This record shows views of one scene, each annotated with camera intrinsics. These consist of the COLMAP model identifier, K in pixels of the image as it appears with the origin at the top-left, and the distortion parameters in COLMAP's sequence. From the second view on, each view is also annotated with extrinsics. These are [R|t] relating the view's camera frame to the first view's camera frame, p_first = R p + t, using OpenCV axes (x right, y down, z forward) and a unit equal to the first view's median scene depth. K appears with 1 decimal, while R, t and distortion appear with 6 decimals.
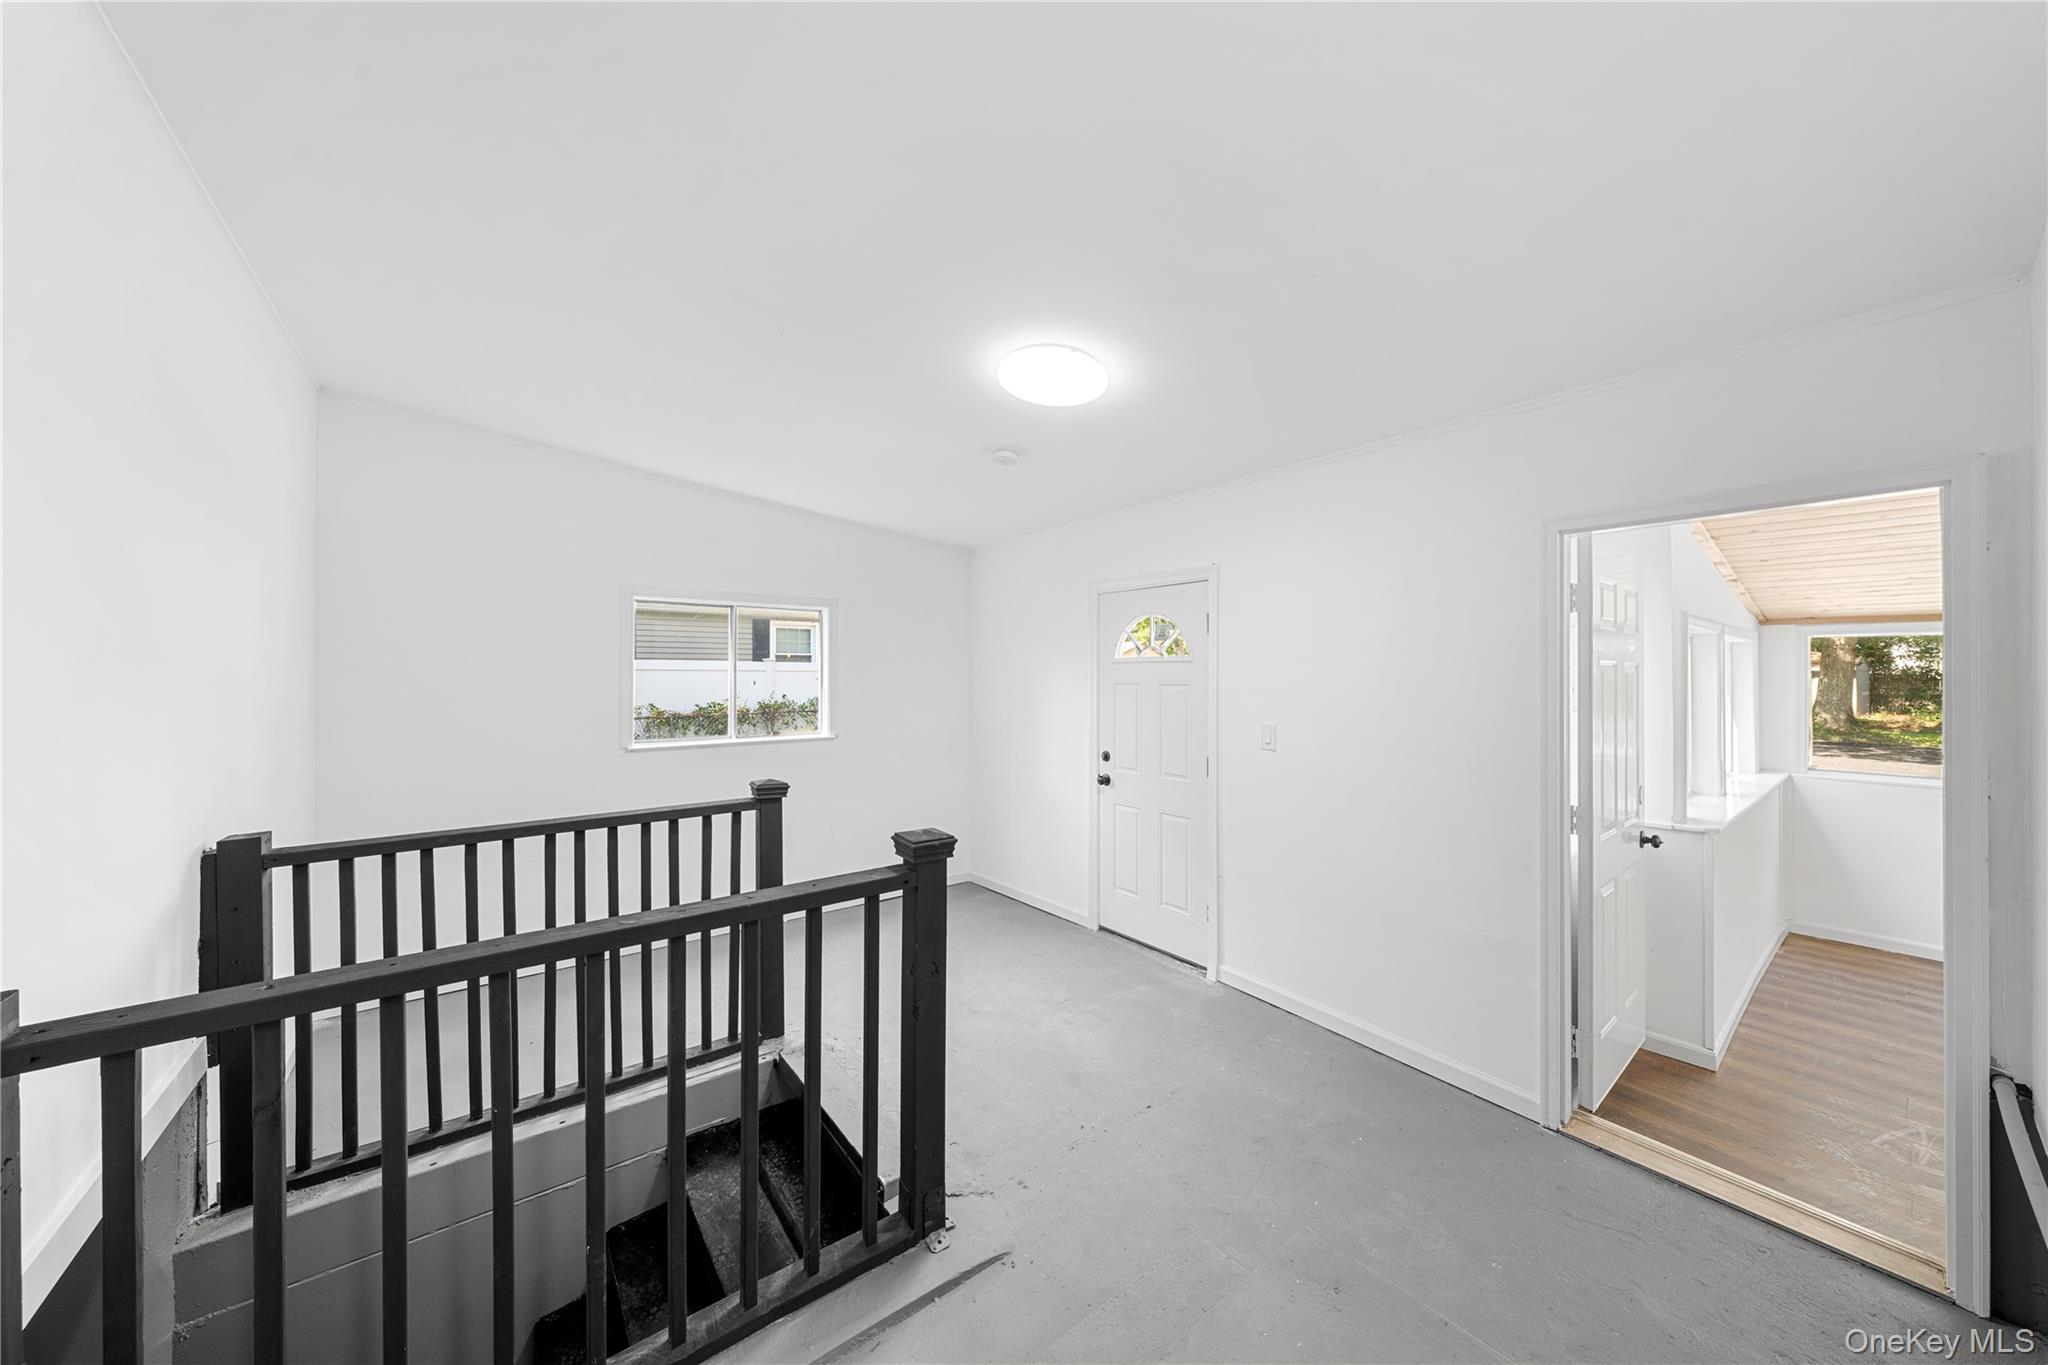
lens RADIAL K [[697.5, 0, 1019.2], [0, 697.5, 680.1], [0, 0, 1]] dist [-0.000612, -0.000043]
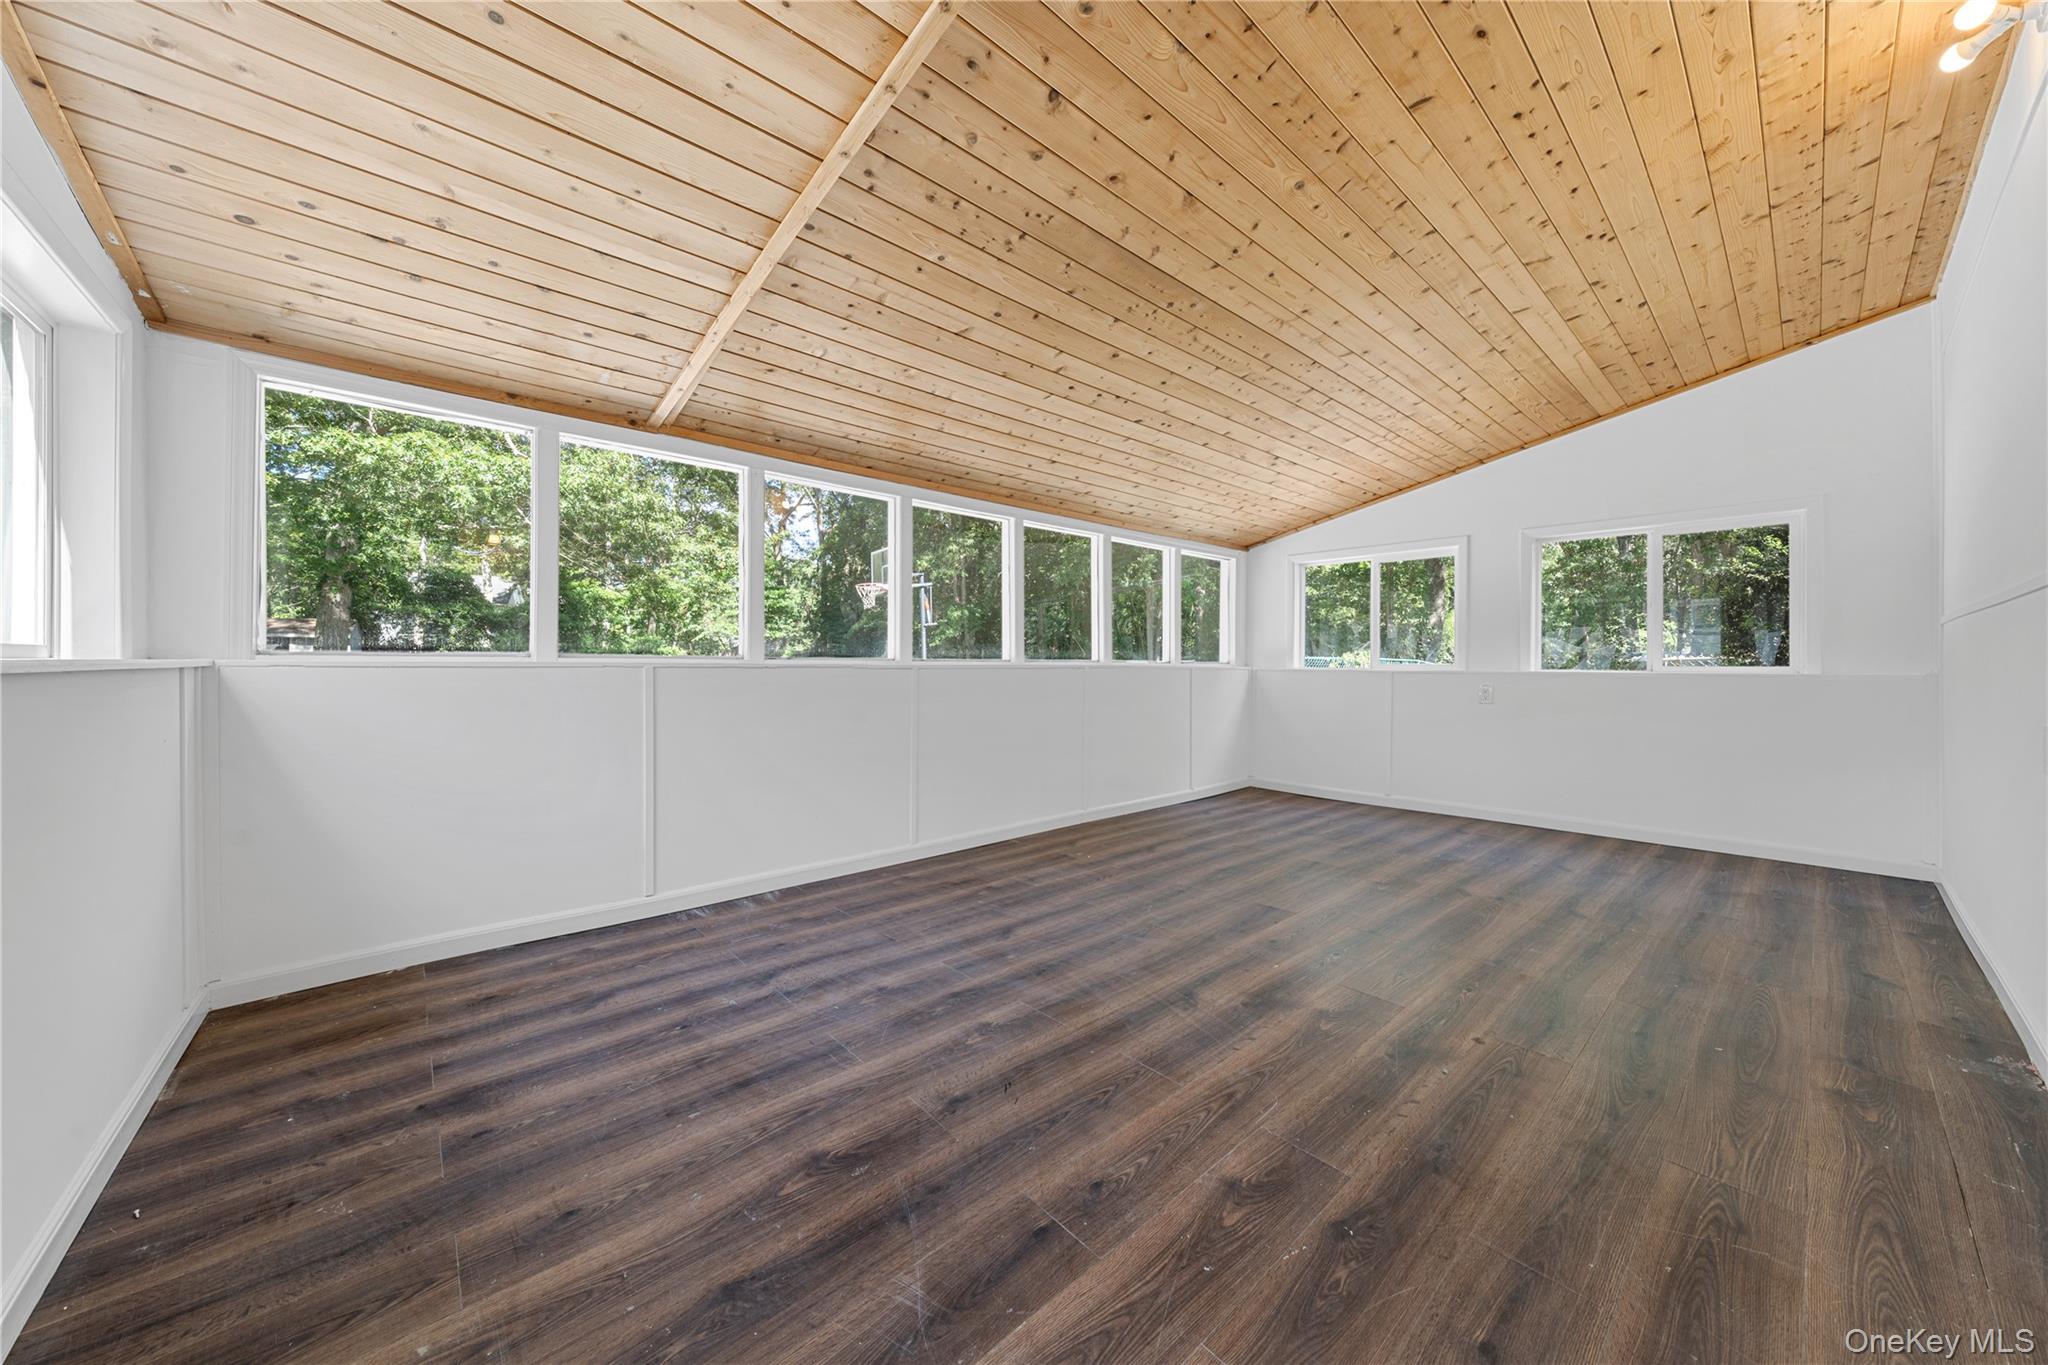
lens RADIAL K [[697.5, 0, 1017.9], [0, 697.5, 667.3], [0, 0, 1]] dist [-0.000612, -0.000043]
pose [[-0.068096, -0.001649, 0.997677, 0.597702], [-0.006640, 0.999977, 0.001199, 0.129023], [-0.997657, -0.006543, -0.068105, 0.491439]]
